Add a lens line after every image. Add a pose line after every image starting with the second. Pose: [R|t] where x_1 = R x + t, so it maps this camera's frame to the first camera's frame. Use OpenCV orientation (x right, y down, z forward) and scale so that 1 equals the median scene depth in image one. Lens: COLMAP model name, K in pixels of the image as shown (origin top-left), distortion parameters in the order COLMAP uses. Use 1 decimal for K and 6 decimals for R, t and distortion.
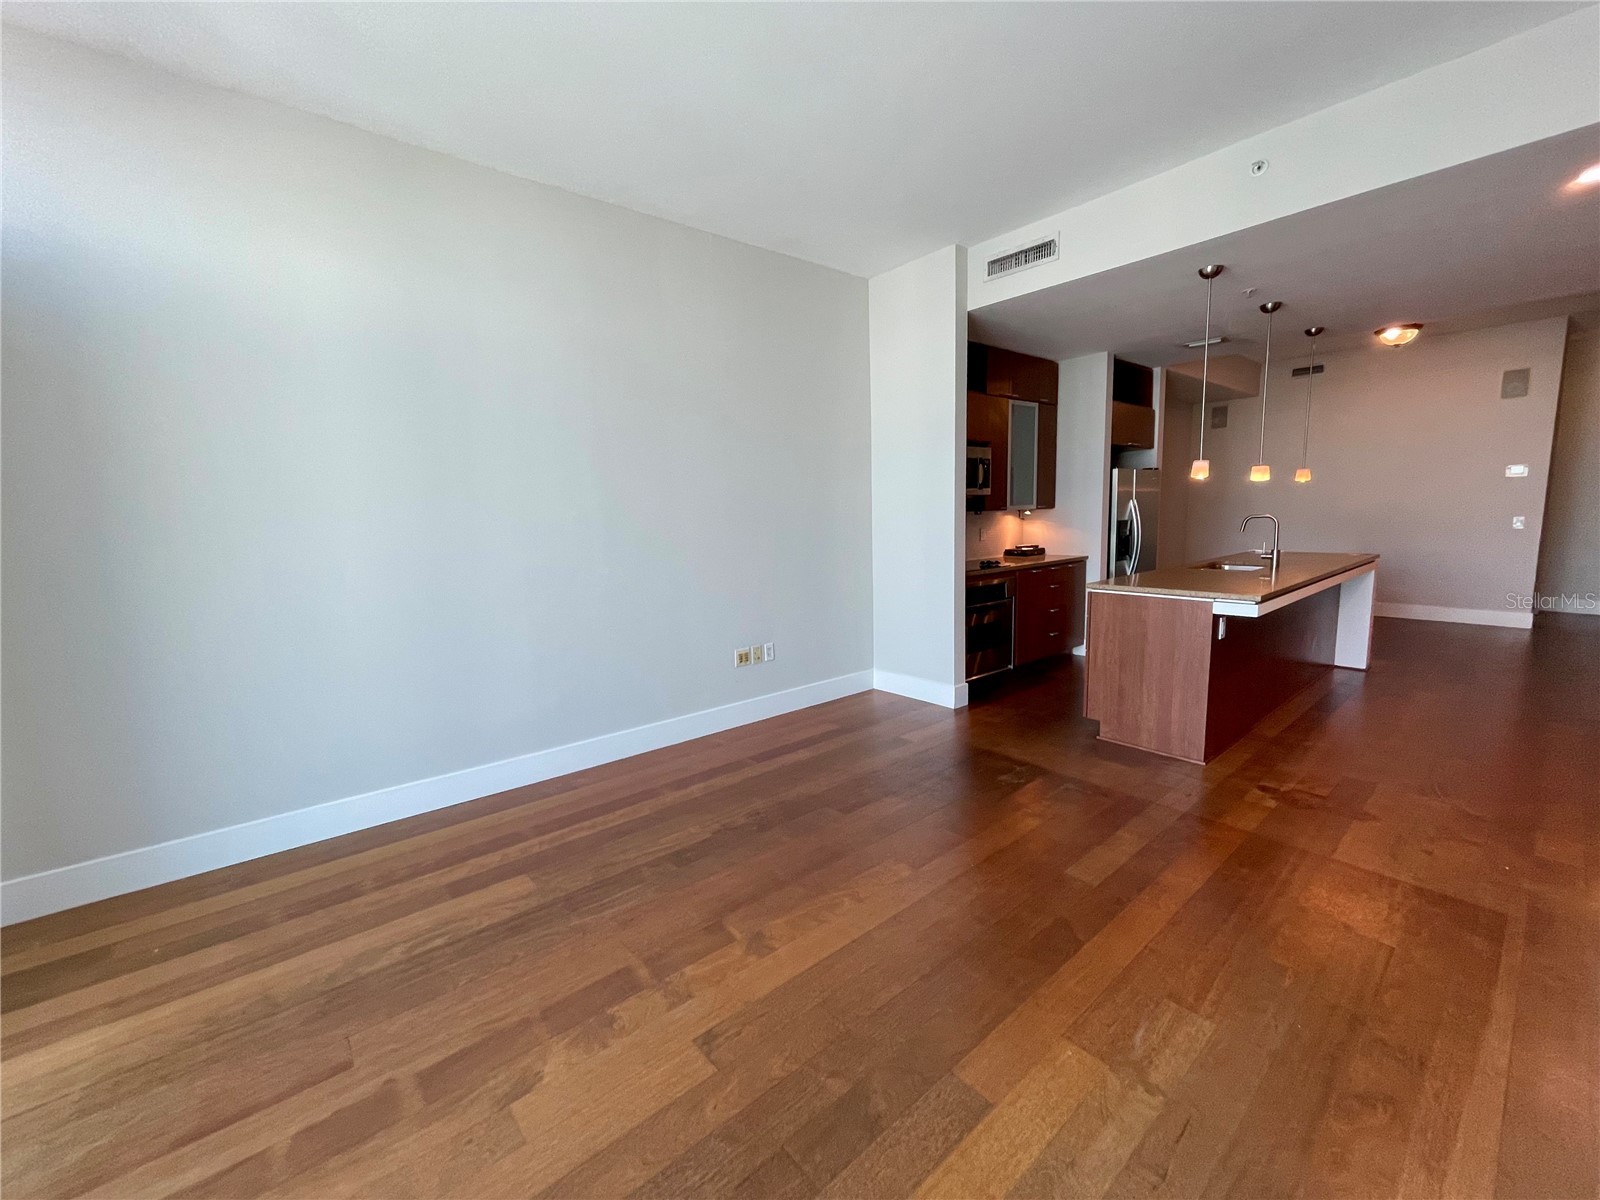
lens RADIAL K [[647.7, 0, 801.9], [0, 647.7, 595.7], [0, 0, 1]] dist [-0.002476, -0.000251]
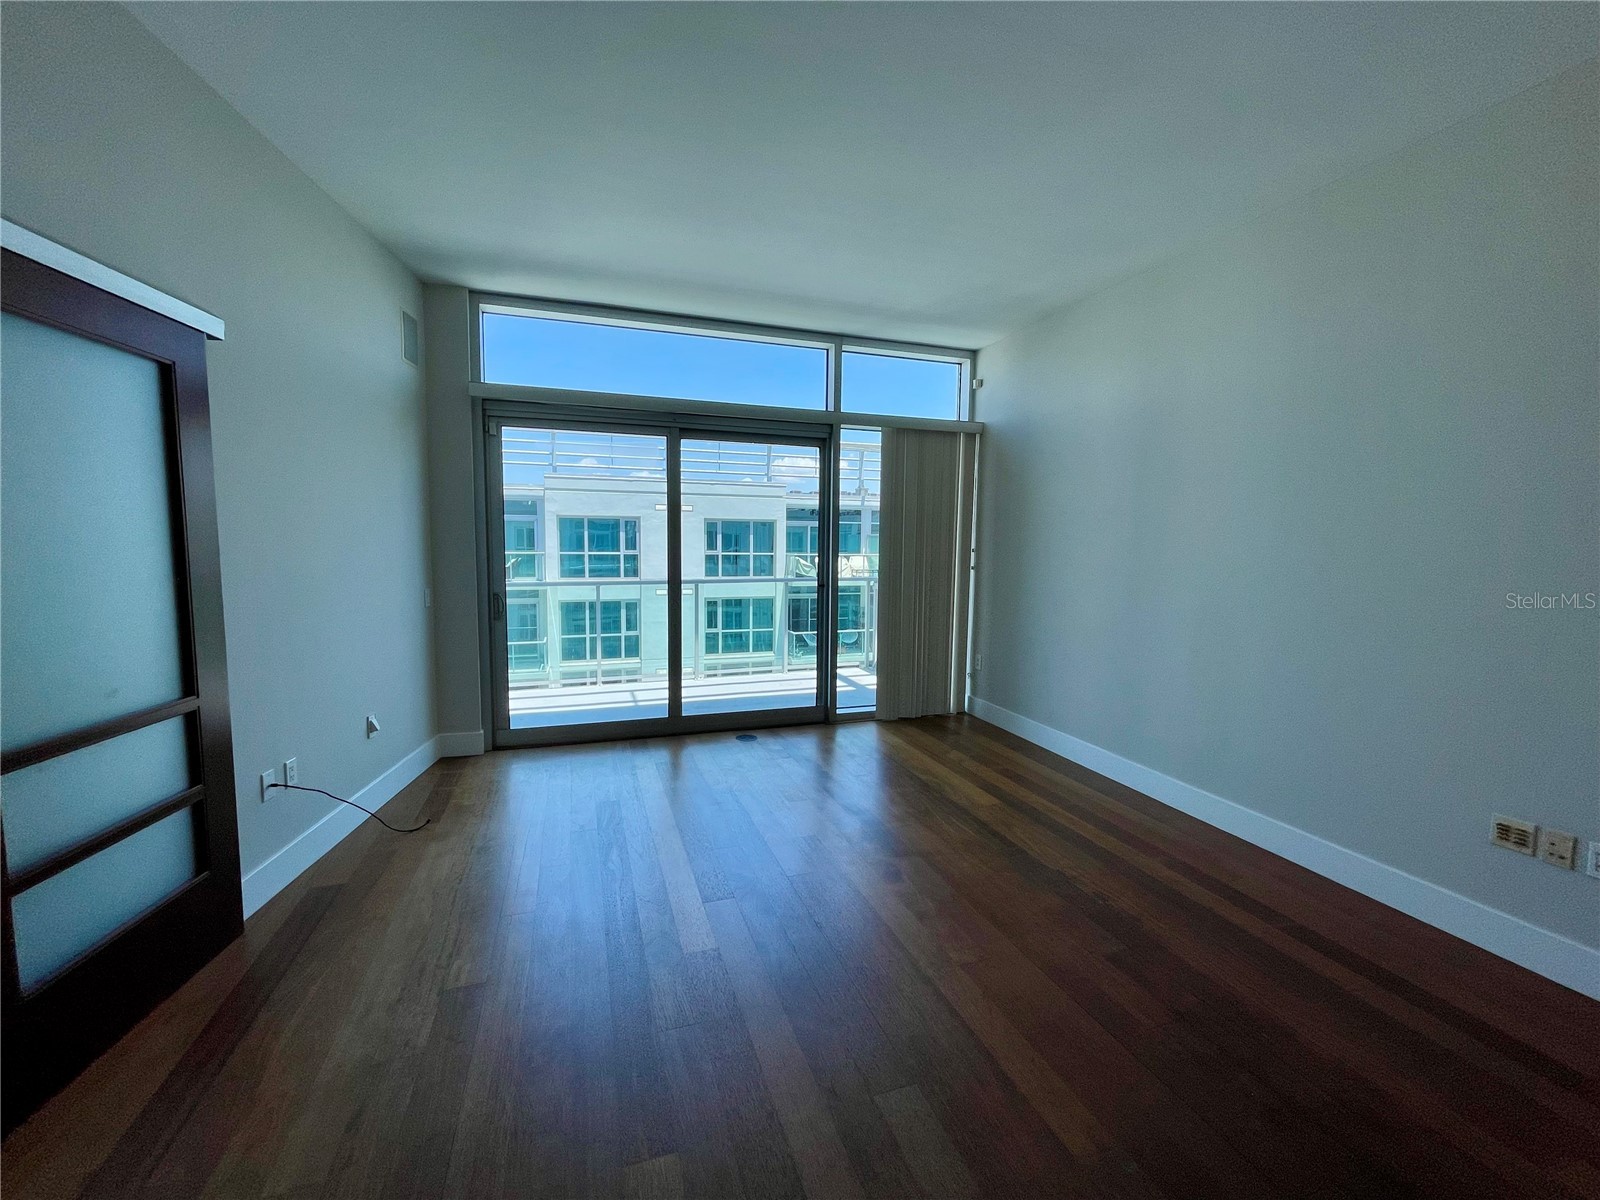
lens RADIAL K [[643.9, 0, 799.0], [0, 643.9, 600.4], [0, 0, 1]] dist [0.001025, 0.000043]
pose [[-0.364706, 0.098969, -0.925848, 0.786783], [-0.133235, 0.978556, 0.157087, -0.130905], [0.921541, 0.180646, -0.343699, 0.786280]]
